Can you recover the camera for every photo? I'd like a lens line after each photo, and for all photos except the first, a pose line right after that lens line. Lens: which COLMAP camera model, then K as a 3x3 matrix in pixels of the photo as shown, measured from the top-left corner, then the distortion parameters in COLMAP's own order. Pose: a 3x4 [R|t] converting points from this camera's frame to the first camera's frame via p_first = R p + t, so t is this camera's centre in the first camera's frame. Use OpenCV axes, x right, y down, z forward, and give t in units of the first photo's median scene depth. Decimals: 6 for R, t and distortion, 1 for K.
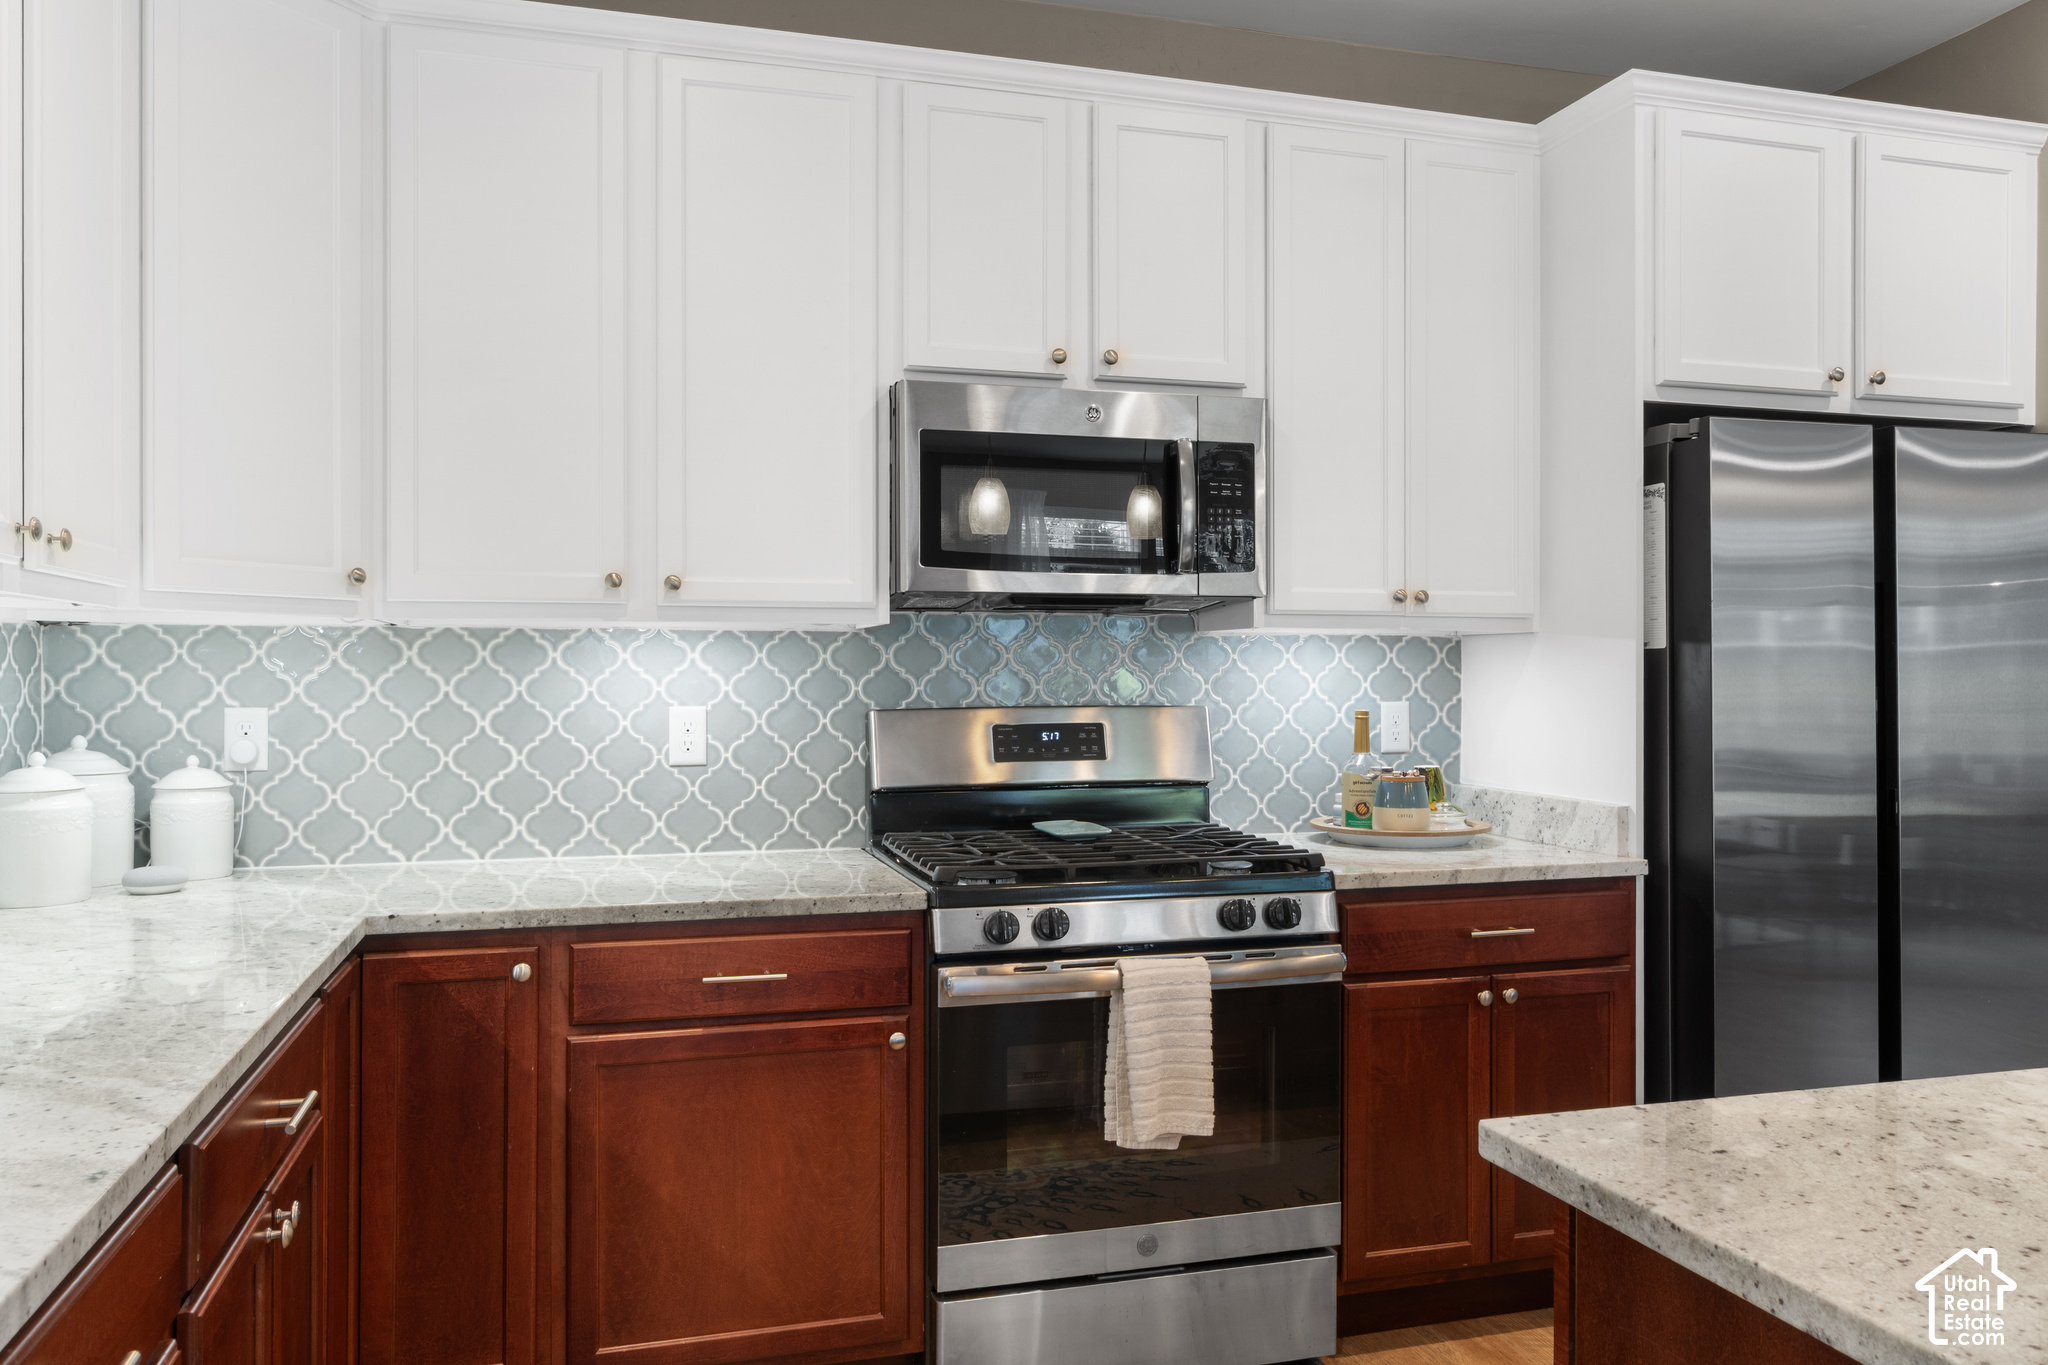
lens RADIAL K [[1454.6, 0, 1015.7], [0, 1454.6, 672.2], [0, 0, 1]] dist [-0.001978, -0.001590]
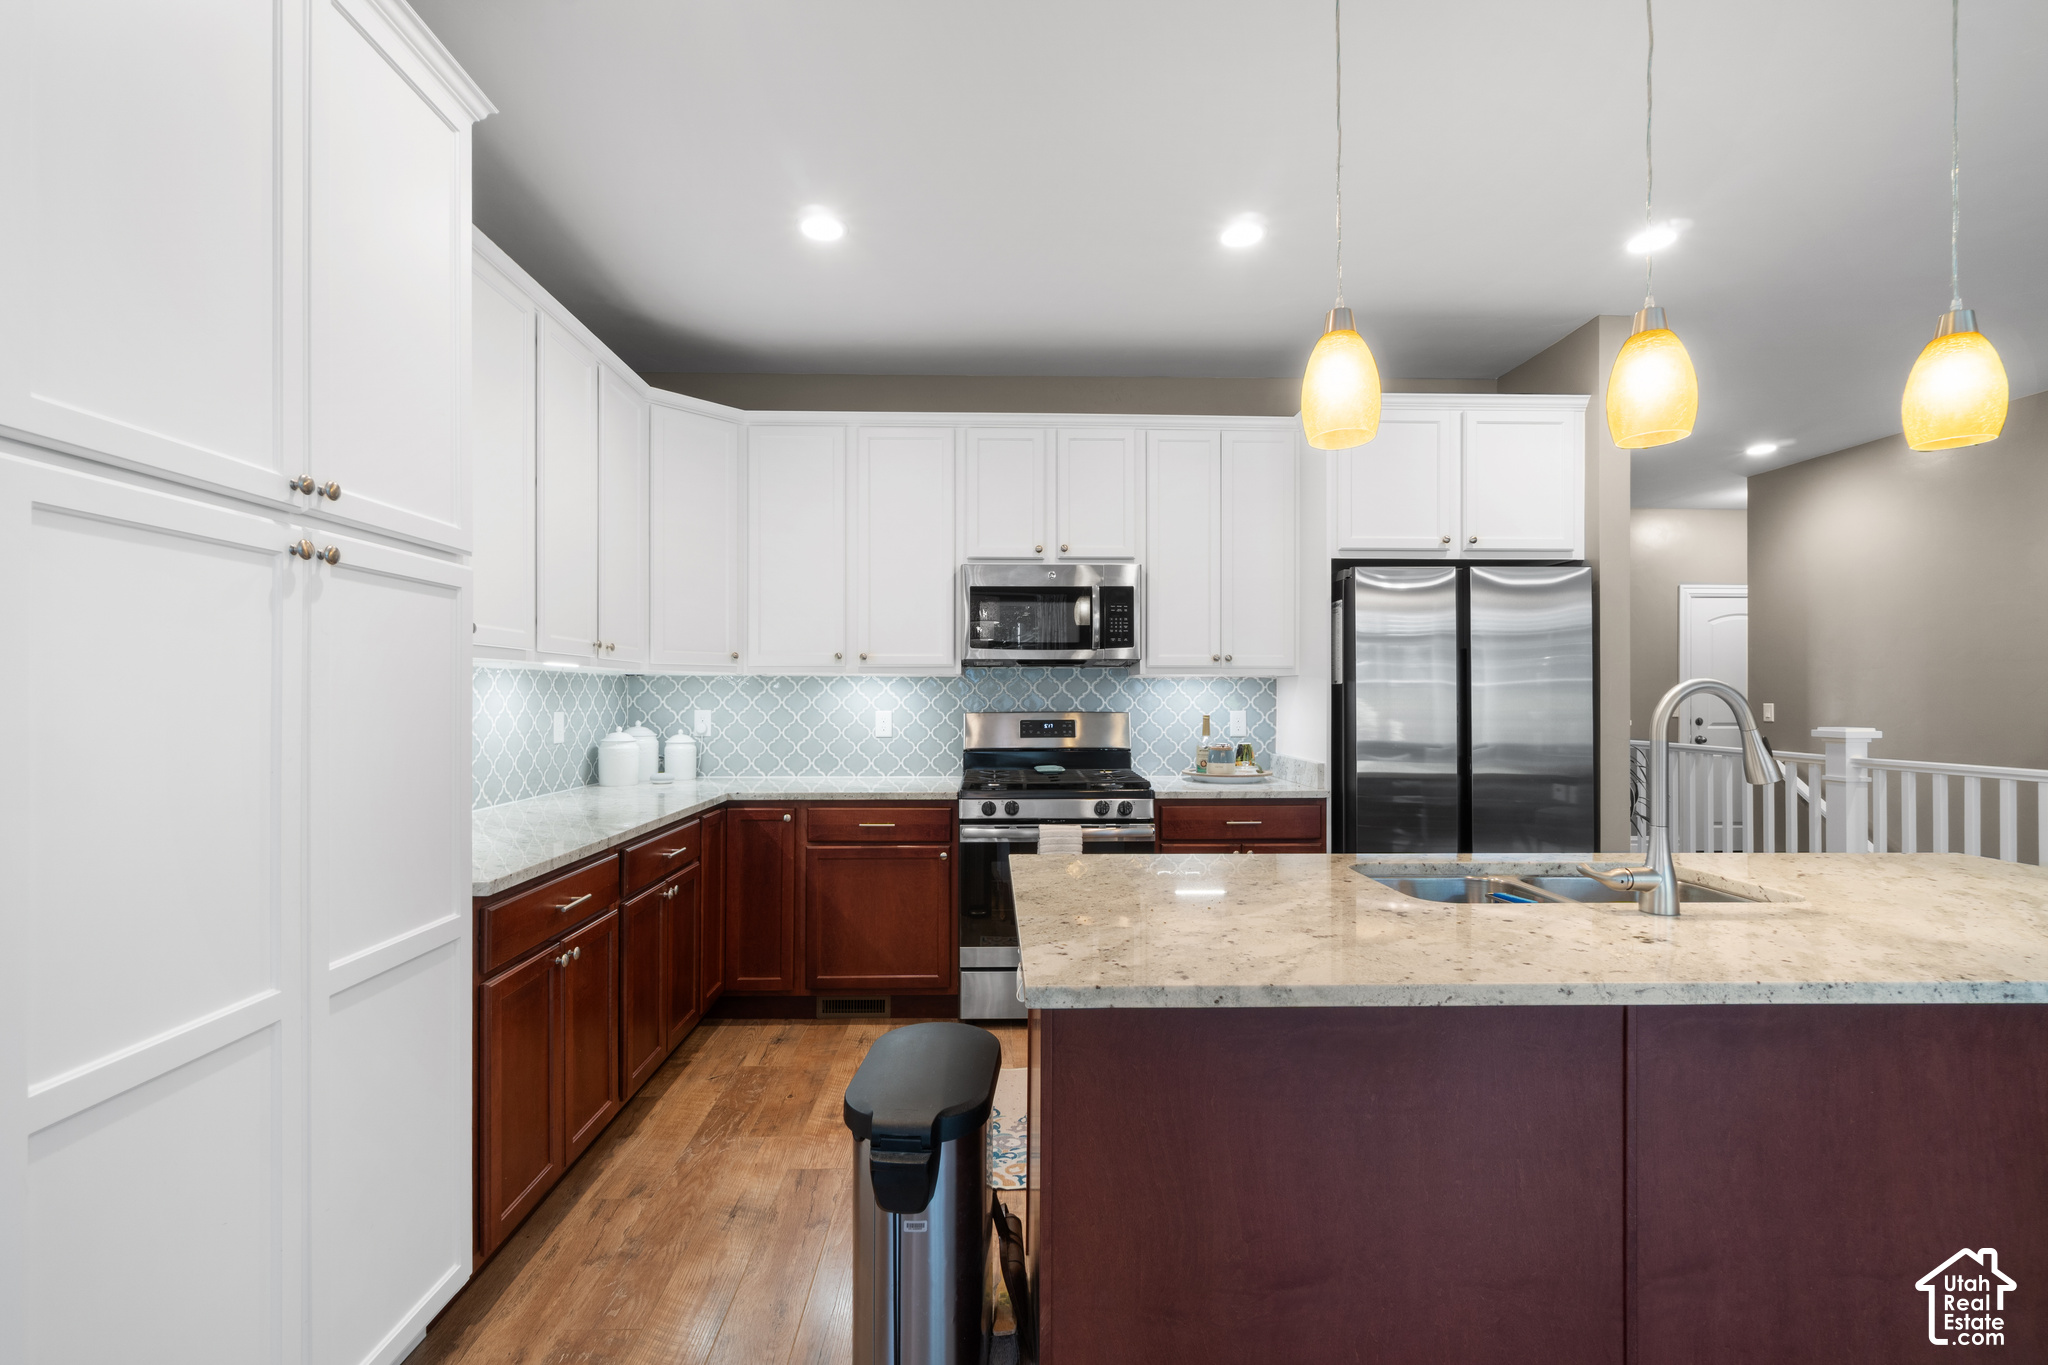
lens RADIAL K [[898.7, 0, 1017.6], [0, 898.7, 691.8], [0, 0, 1]] dist [0.003661, -0.000183]
pose [[0.968735, -0.000274, -0.248098, 0.328279], [-0.000684, 0.999993, -0.003776, -0.000468], [0.248097, 0.003827, 0.968728, -0.295858]]
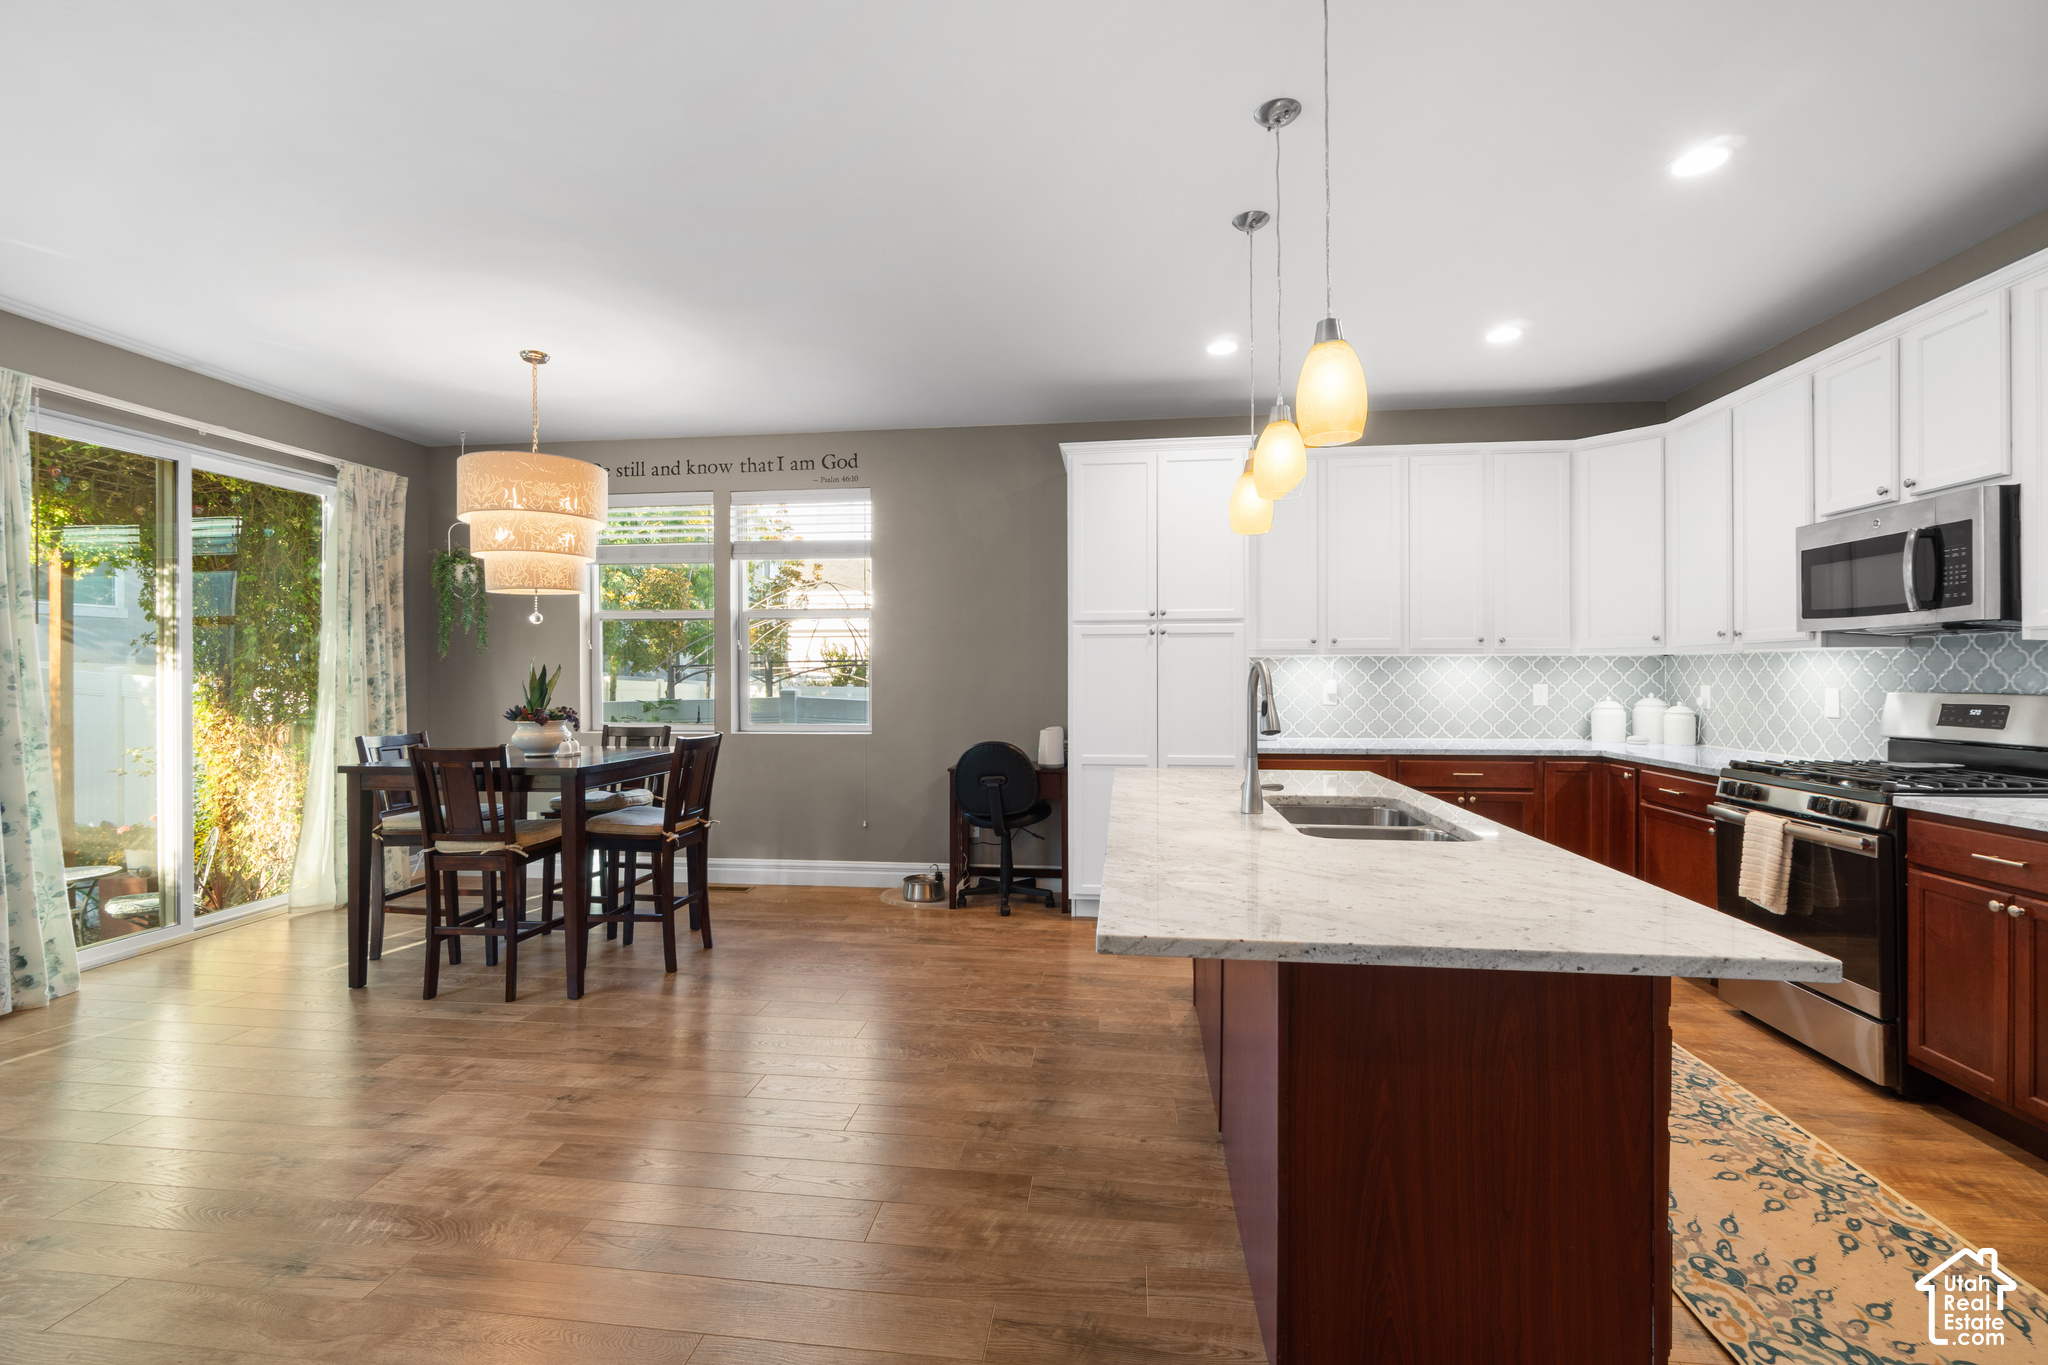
lens RADIAL K [[898.7, 0, 1016.4], [0, 898.7, 676.5], [0, 0, 1]] dist [0.003661, -0.000183]
pose [[-0.389507, 0.003059, -0.921019, 1.428371], [0.003130, 0.999993, 0.001998, 0.000677], [0.921018, -0.002104, -0.389513, 0.461544]]
